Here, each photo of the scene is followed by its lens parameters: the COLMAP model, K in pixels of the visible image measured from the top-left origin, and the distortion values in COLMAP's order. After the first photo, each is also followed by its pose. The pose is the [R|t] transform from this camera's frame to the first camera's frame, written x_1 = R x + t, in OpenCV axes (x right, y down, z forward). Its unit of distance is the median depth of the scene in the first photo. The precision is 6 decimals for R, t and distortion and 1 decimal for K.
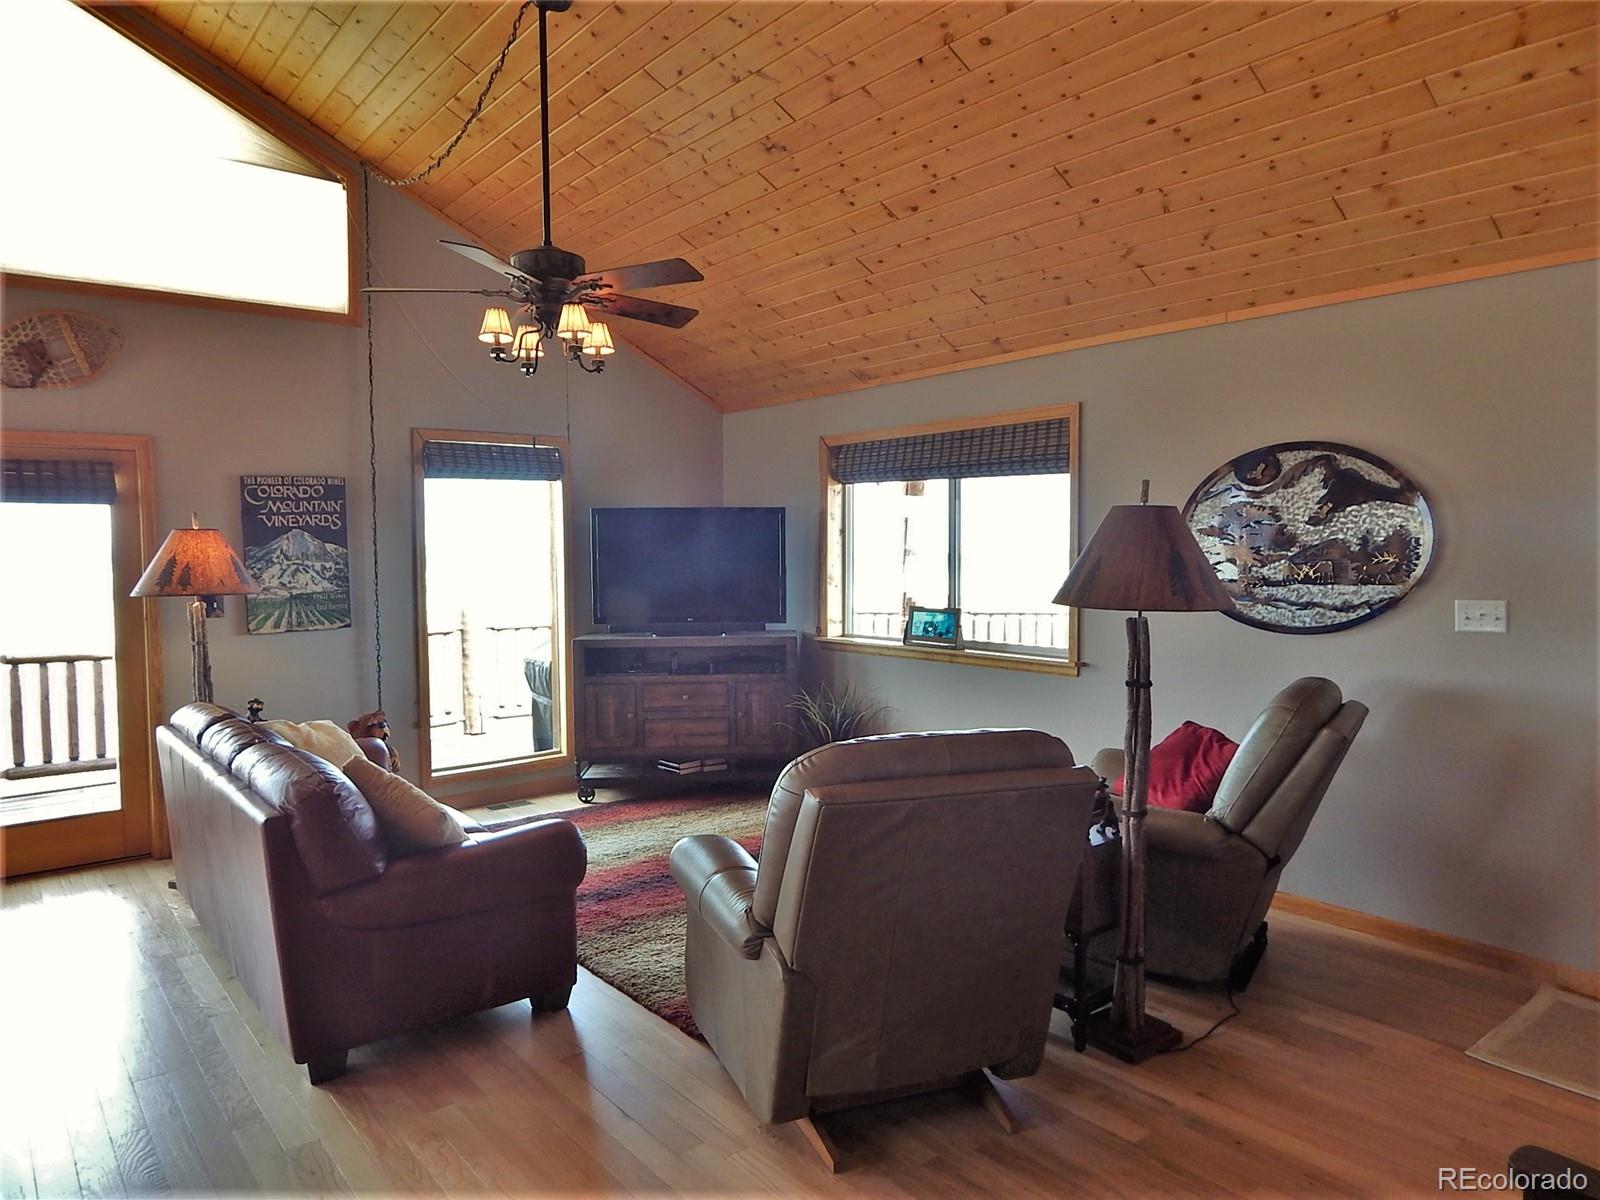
lens RADIAL K [[1044.9, 0, 810.1], [0, 1044.9, 595.4], [0, 0, 1]] dist [-0.002185, -0.001297]
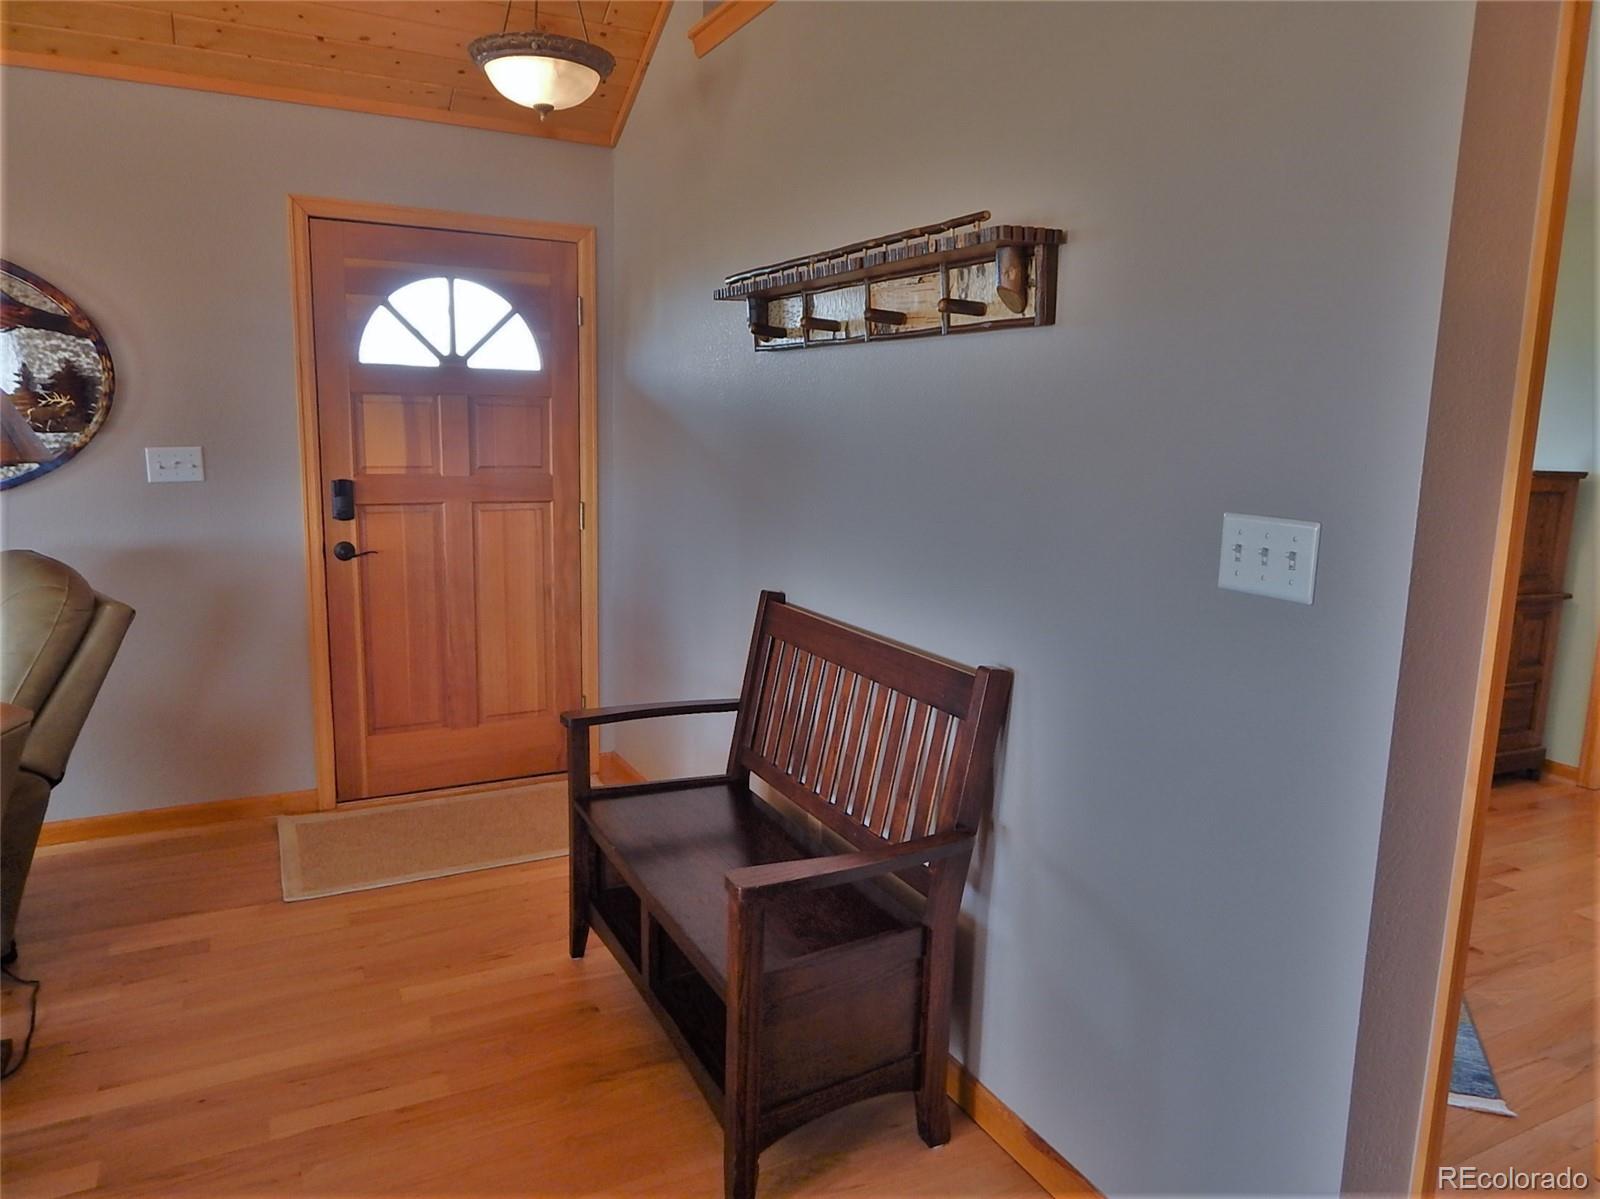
lens RADIAL K [[1062.2, 0, 800.0], [0, 1062.2, 599.5], [0, 0, 1]] dist [-0.018615, -0.001973]
pose [[0.207347, -0.155961, 0.965755, -0.179019], [0.028119, 0.987752, 0.153477, 0.010667], [-0.977863, -0.004667, 0.209193, 0.272324]]
